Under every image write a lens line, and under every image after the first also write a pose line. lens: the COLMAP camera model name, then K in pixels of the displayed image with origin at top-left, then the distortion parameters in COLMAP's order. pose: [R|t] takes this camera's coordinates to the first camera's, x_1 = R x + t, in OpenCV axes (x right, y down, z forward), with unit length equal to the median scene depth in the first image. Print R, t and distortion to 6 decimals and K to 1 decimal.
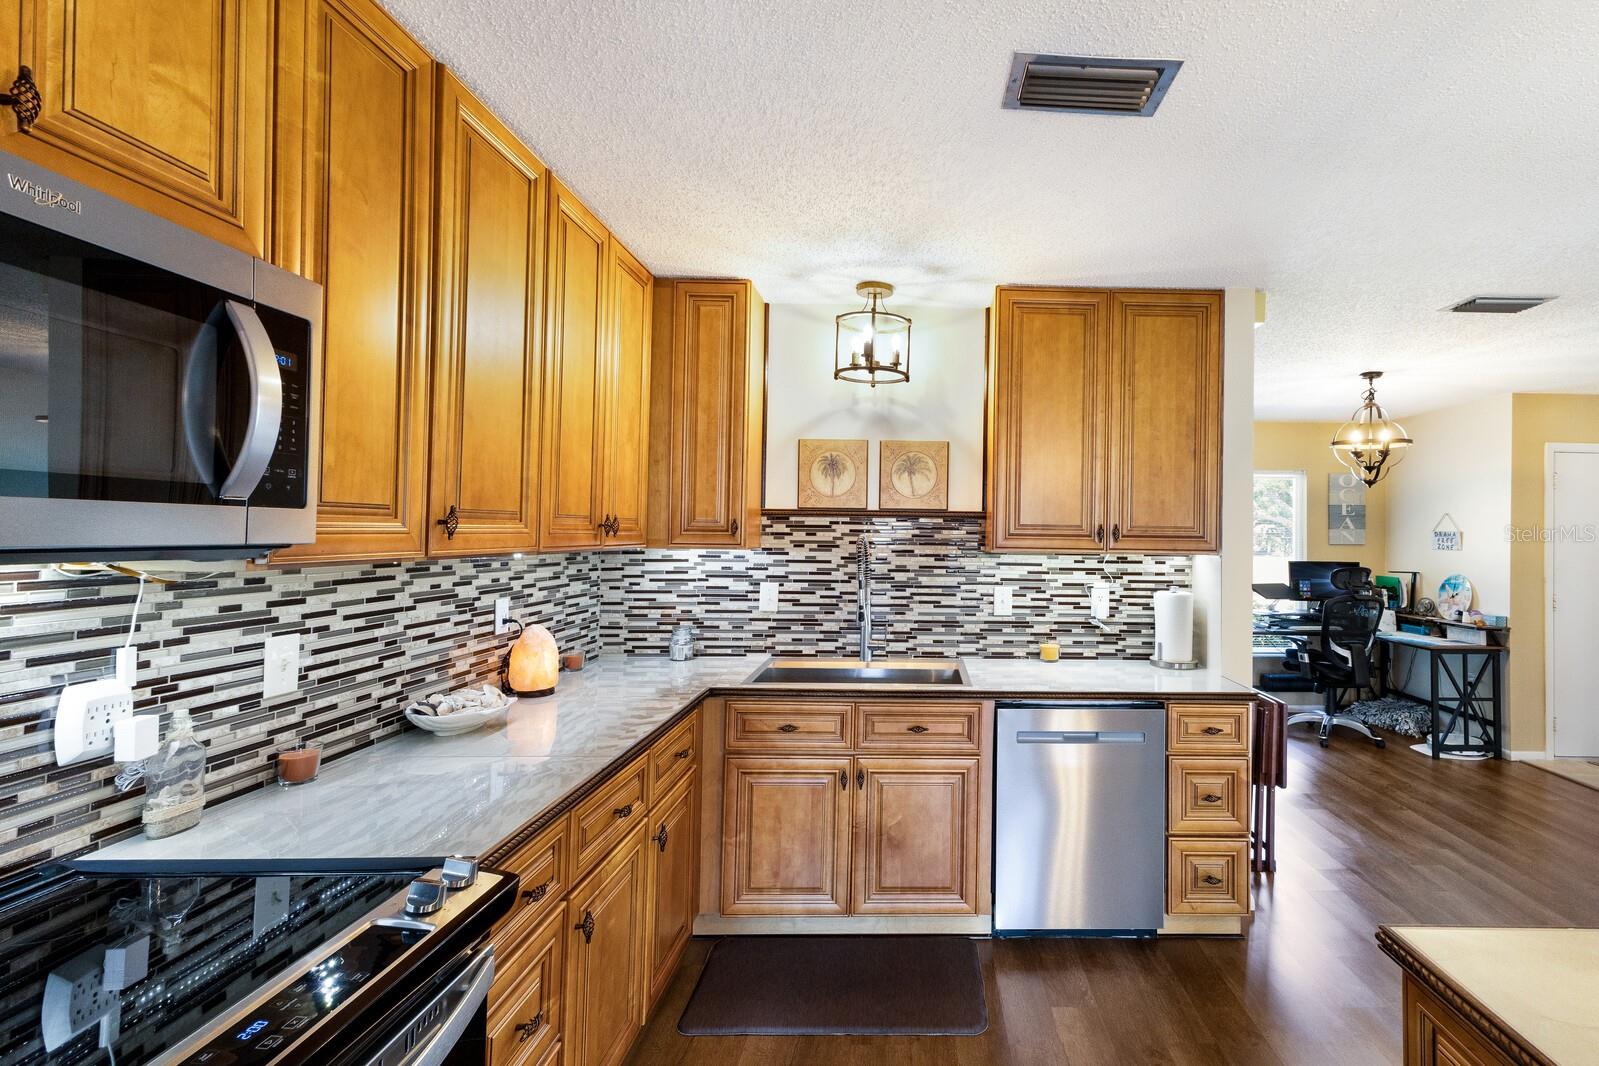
lens RADIAL K [[762.0, 0, 944.7], [0, 762.0, 519.1], [0, 0, 1]] dist [0.022189, 0.000276]
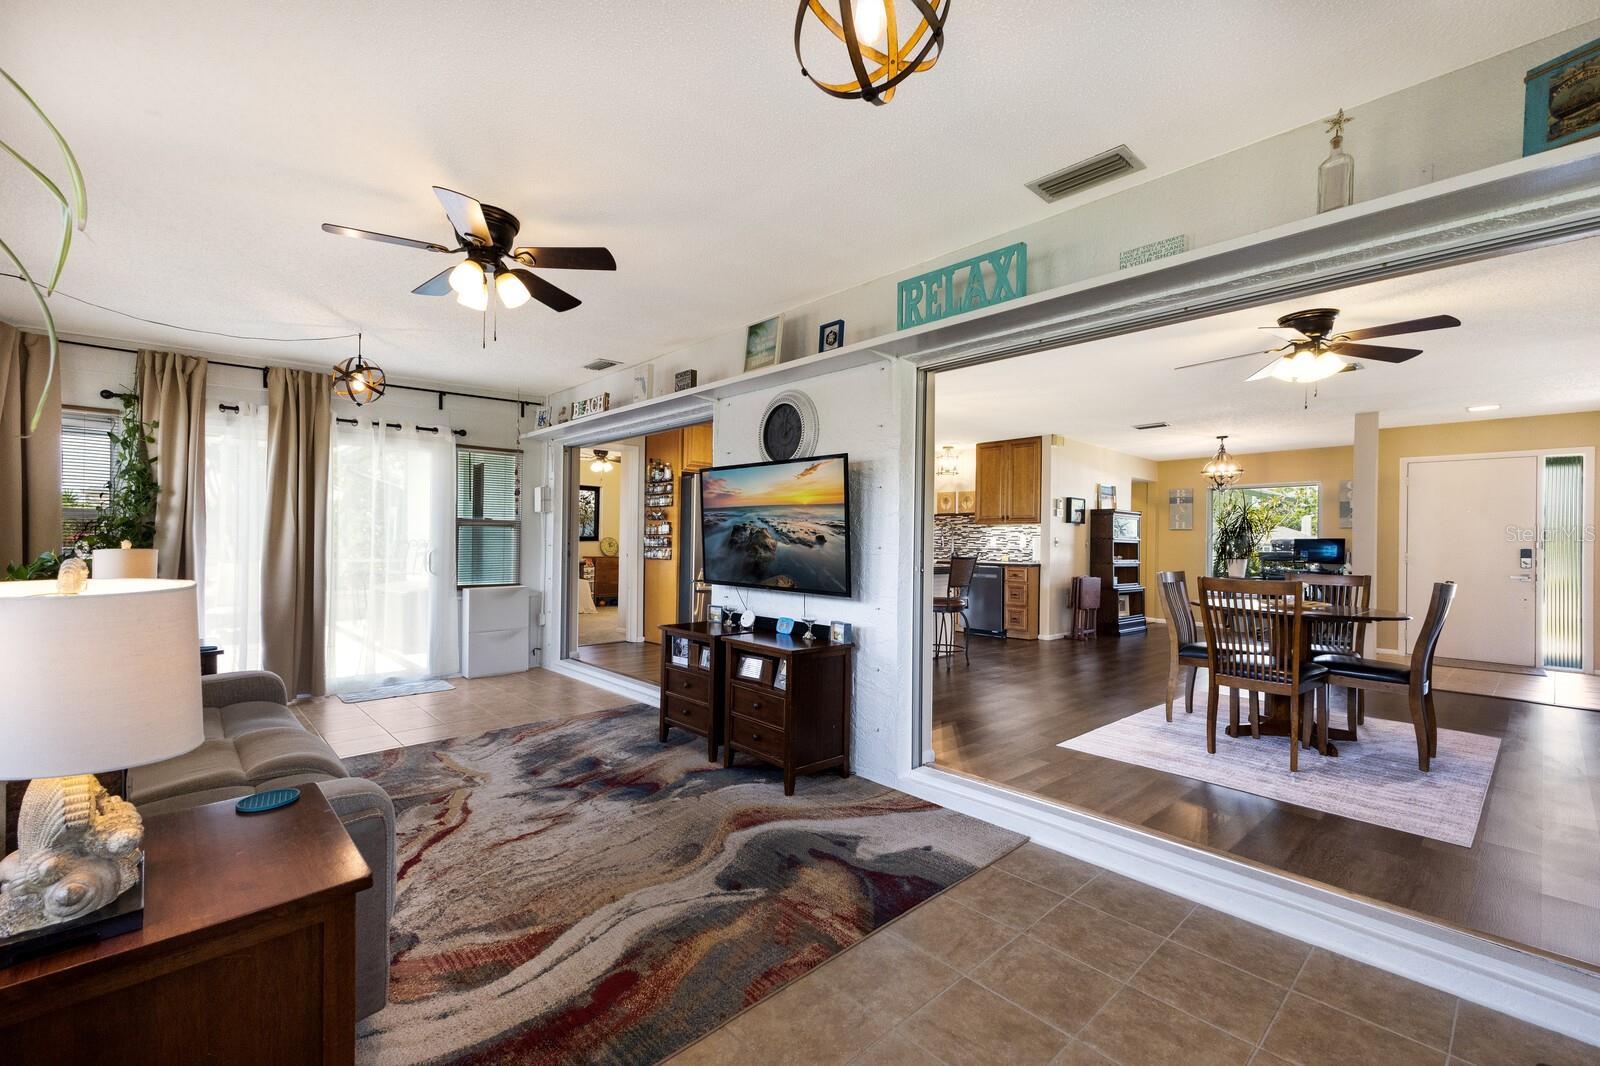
lens RADIAL K [[683.1, 0, 796.0], [0, 683.1, 538.8], [0, 0, 1]] dist [0.021831, -0.004767]
pose [[0.648916, -0.010237, -0.760791, 1.652473], [0.008963, 0.999943, -0.005810, 0.104166], [0.760808, -0.003049, 0.648970, -1.376747]]
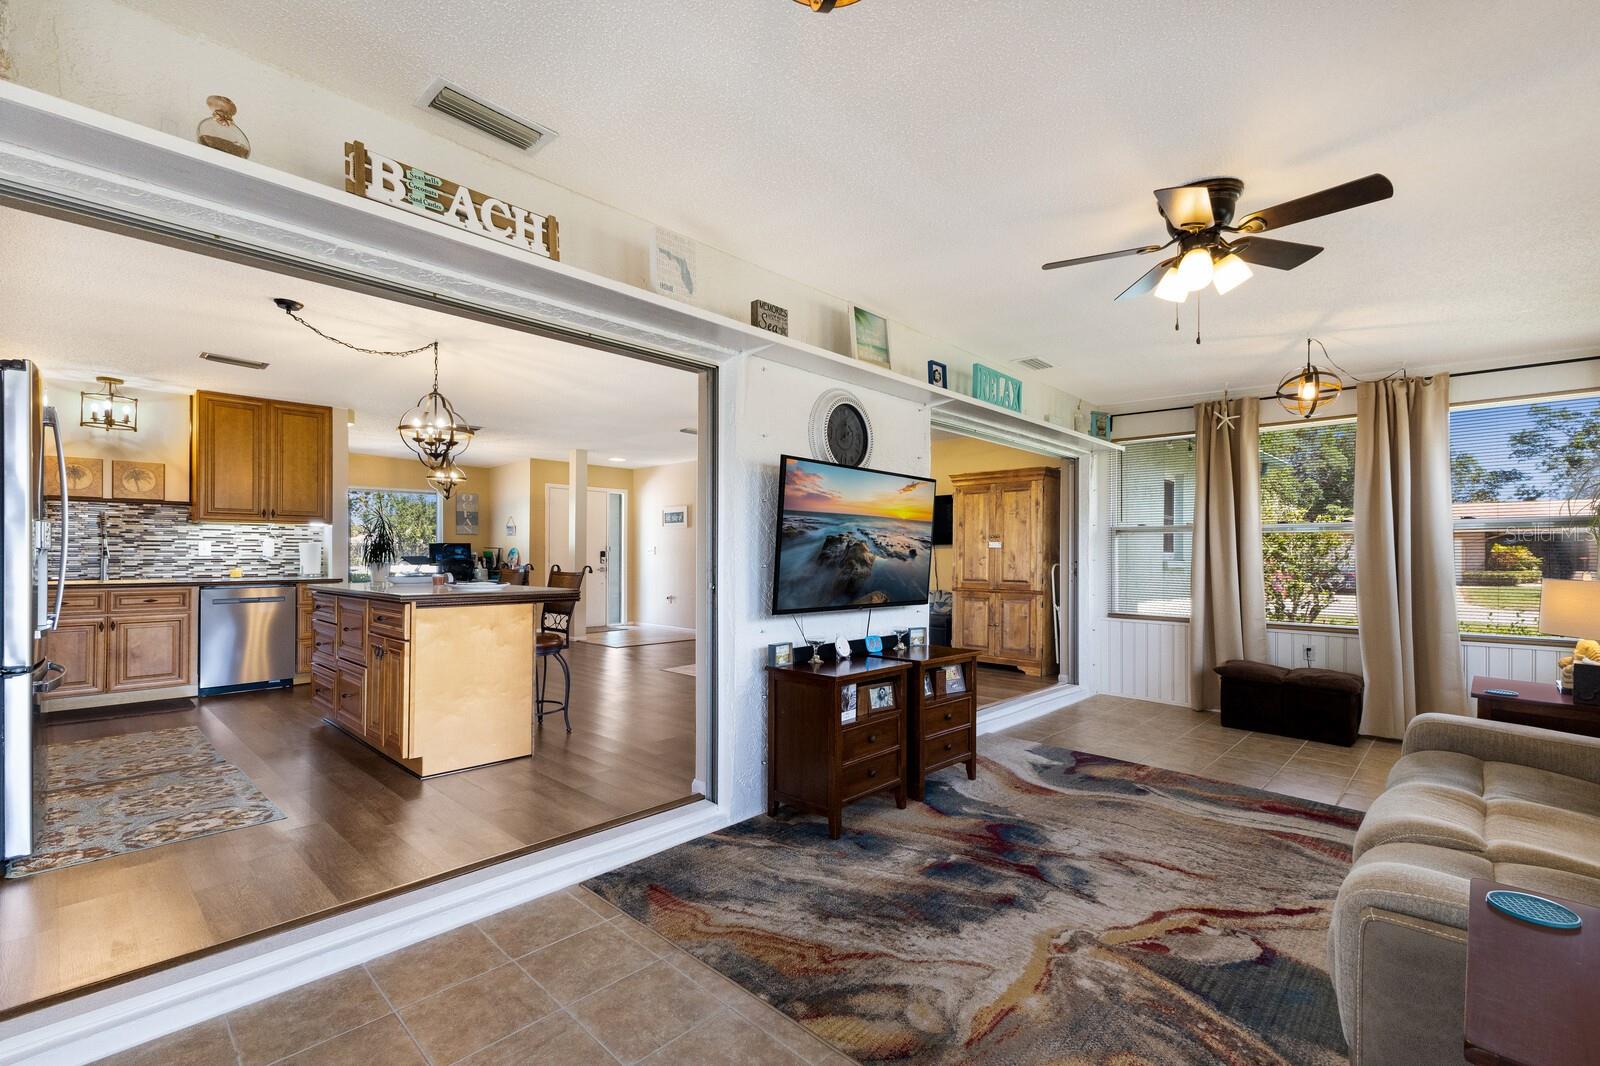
lens RADIAL K [[705.1, 0, 808.4], [0, 705.1, 552.5], [0, 0, 1]] dist [0.015798, 0.000197]
pose [[0.717134, -0.011346, 0.696843, -0.086924], [-0.004132, 0.999781, 0.020531, 0.074754], [-0.696923, -0.017603, 0.716930, -1.380454]]
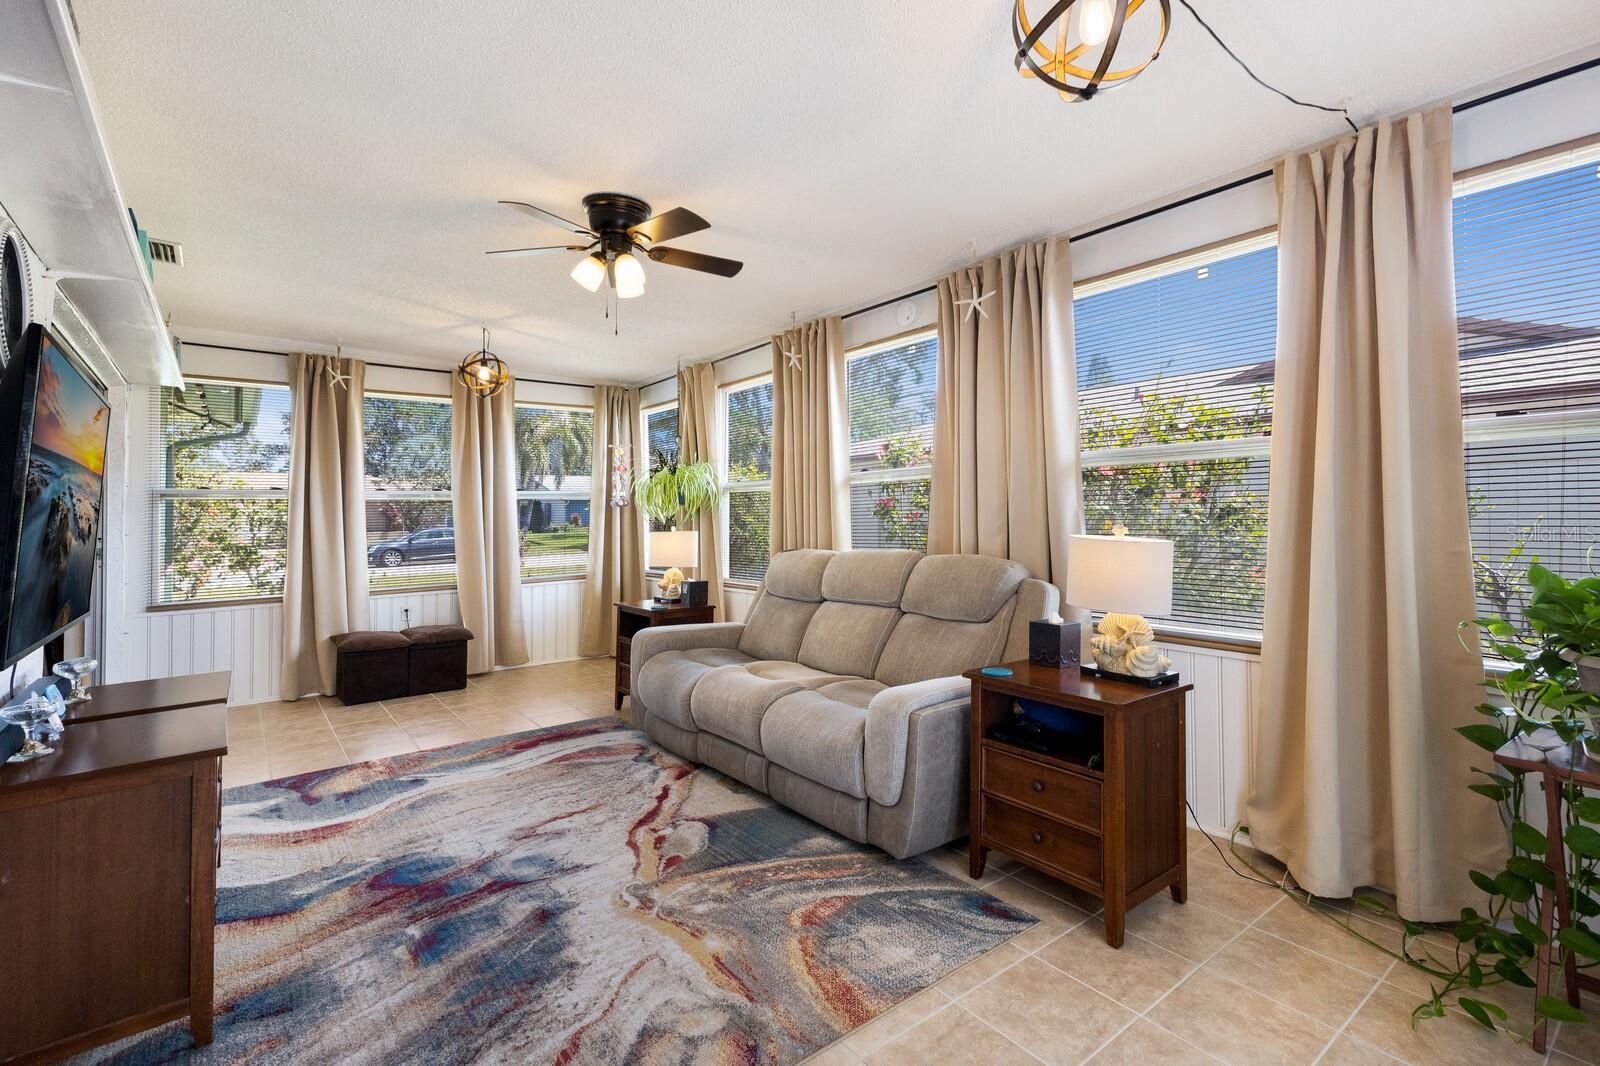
lens RADIAL K [[719.6, 0, 820.9], [0, 719.6, 509.4], [0, 0, 1]] dist [0.010414, 0.000071]
pose [[-0.597105, -0.001006, 0.802162, -0.102488], [-0.005352, 0.999982, -0.002729, 0.084820], [-0.802145, -0.005923, -0.597100, -0.803302]]
